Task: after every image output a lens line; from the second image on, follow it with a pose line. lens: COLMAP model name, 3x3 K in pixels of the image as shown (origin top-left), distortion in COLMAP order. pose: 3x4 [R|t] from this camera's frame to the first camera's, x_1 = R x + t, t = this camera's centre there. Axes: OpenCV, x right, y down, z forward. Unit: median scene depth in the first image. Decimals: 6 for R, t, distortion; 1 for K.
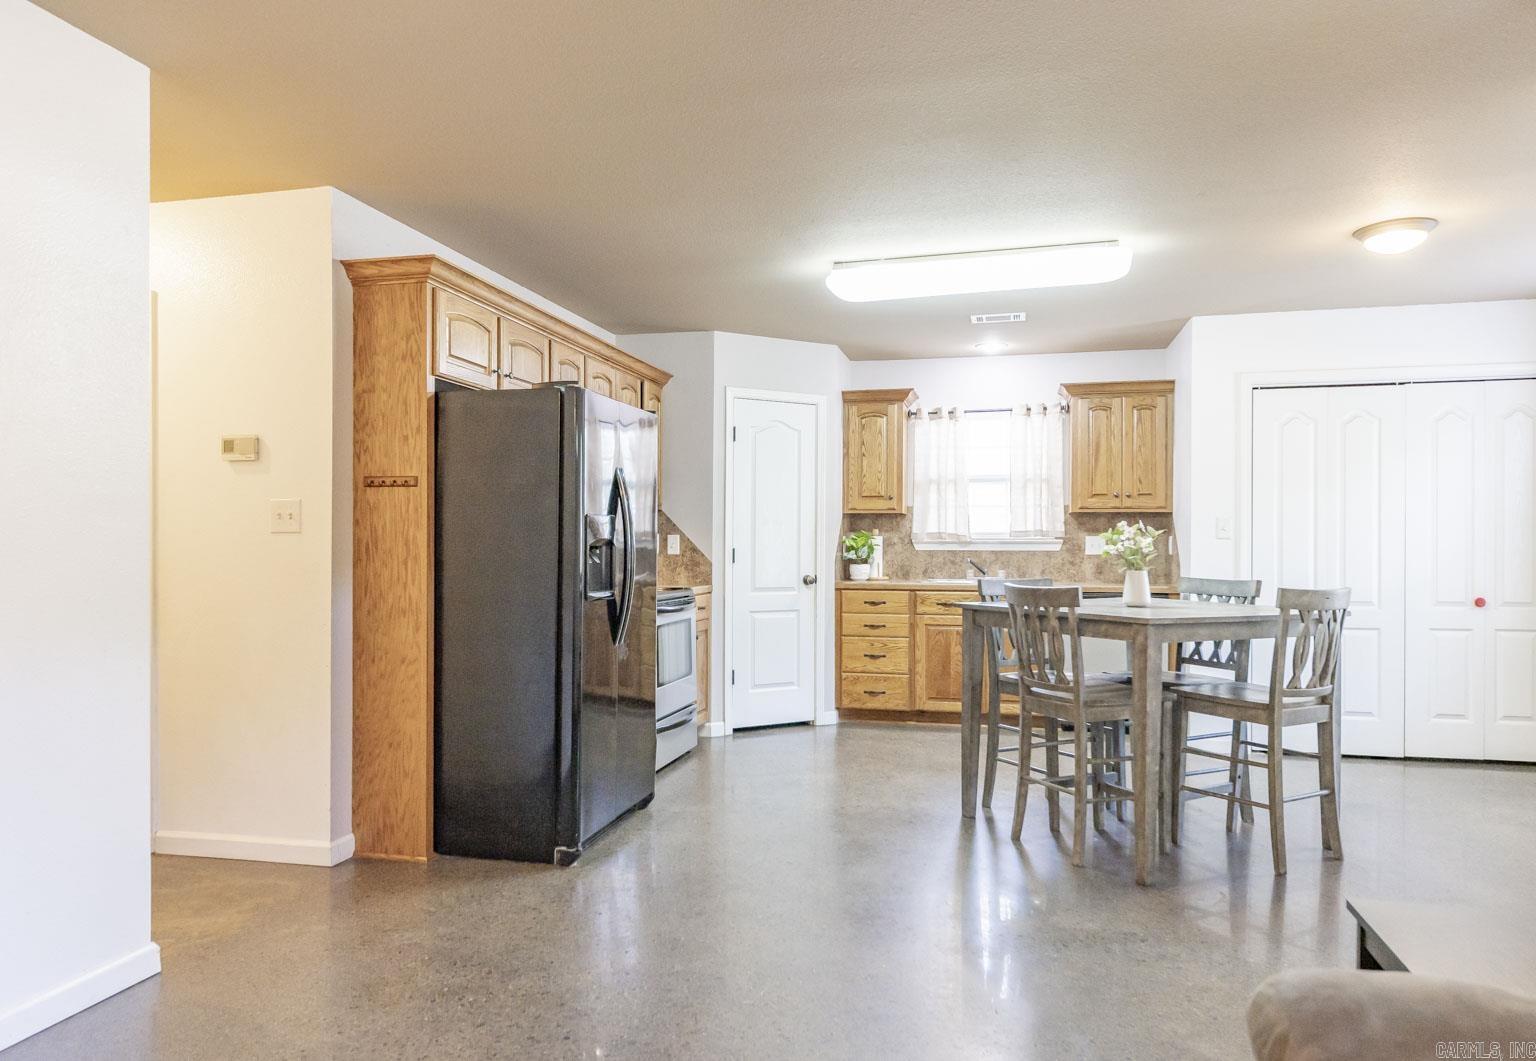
lens RADIAL K [[1031.7, 0, 748.1], [0, 1031.7, 545.2], [0, 0, 1]] dist [-0.009551, -0.004424]
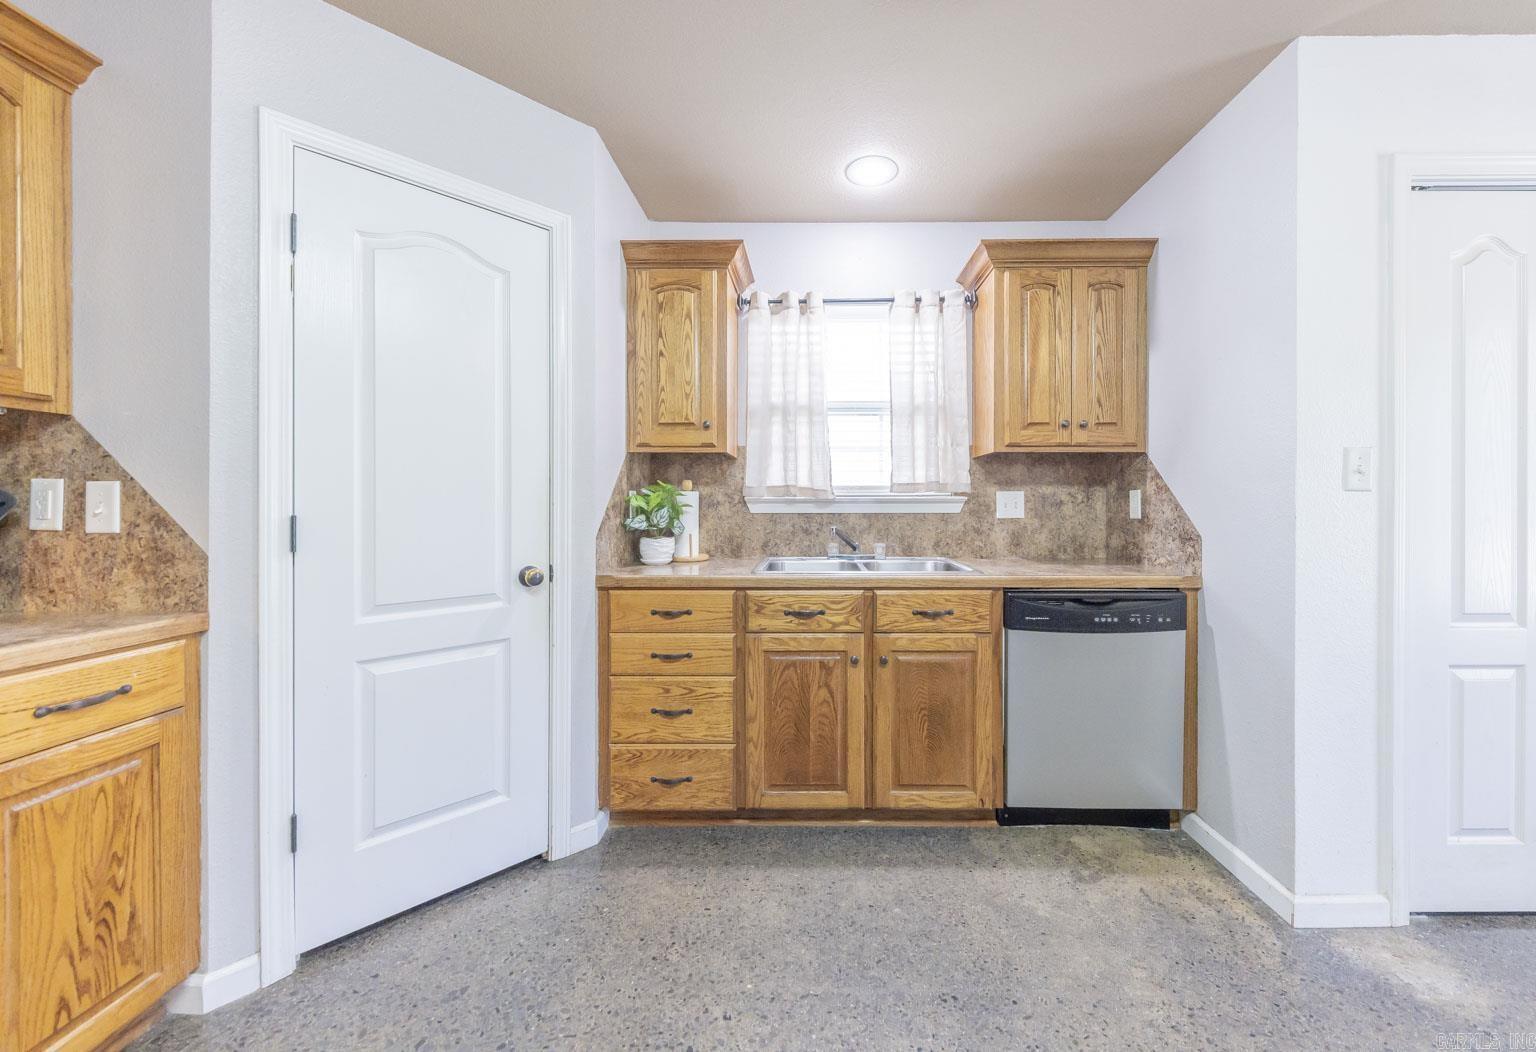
lens RADIAL K [[554.7, 0, 811.9], [0, 554.7, 506.0], [0, 0, 1]] dist [0.001240, -0.000352]
pose [[0.970307, -0.004666, 0.241831, 0.128239], [0.004139, 0.999988, 0.002689, -0.000546], [-0.241841, -0.001608, 0.970315, 0.722672]]
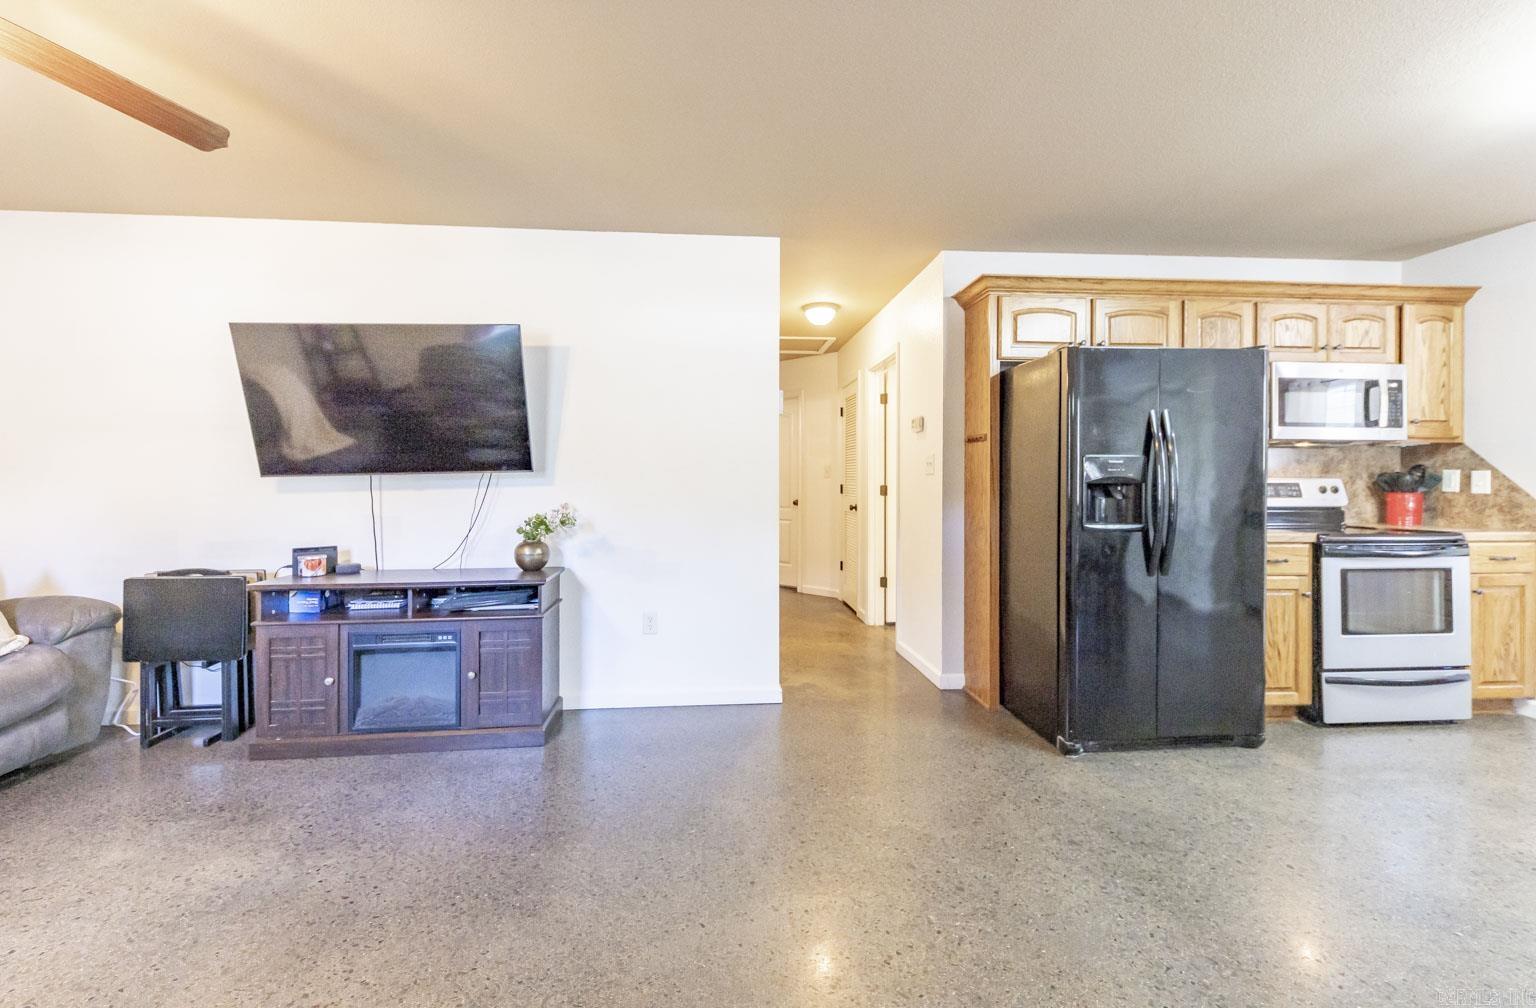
lens RADIAL K [[609.8, 0, 758.1], [0, 609.8, 482.2], [0, 0, 1]] dist [0.011467, -0.004254]
pose [[0.321556, 0.001306, -0.946890, 0.216005], [-0.000918, 0.999999, 0.001067, -0.000625], [0.946890, 0.000527, 0.321557, 0.254183]]
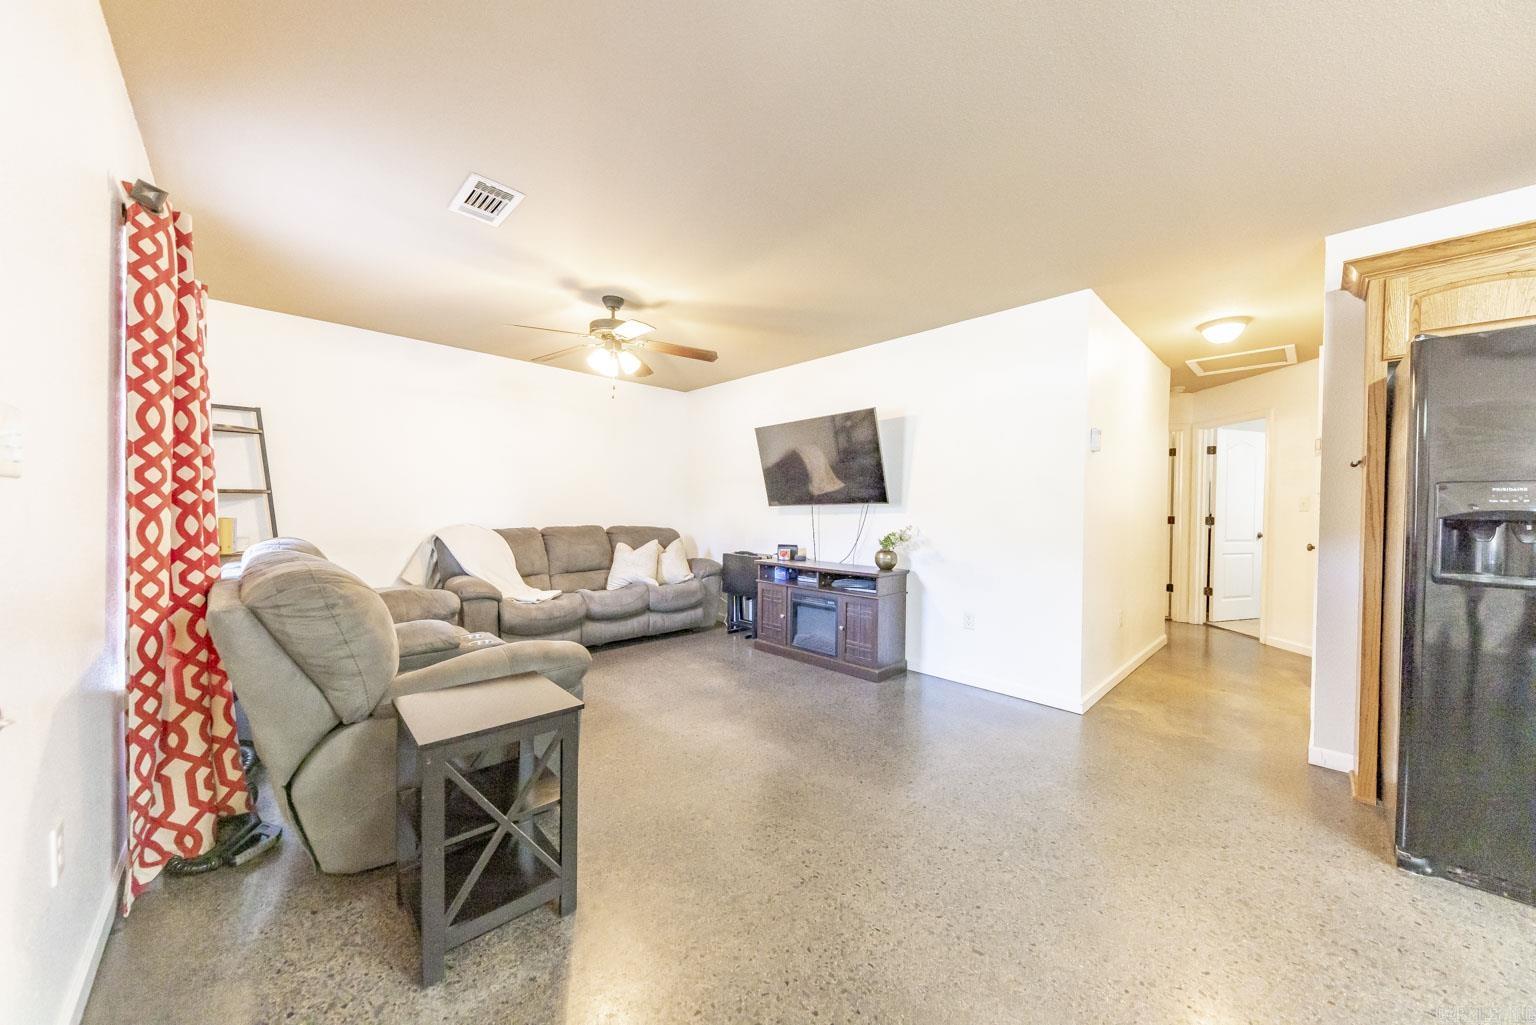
lens RADIAL K [[528.5, 0, 763.5], [0, 528.5, 512.6], [0, 0, 1]] dist [-0.001426, -0.000594]
pose [[-0.534857, -0.001150, -0.844942, 0.301558], [-0.014054, 0.999873, 0.007535, 0.000000], [0.844826, 0.015905, -0.534805, 0.440237]]
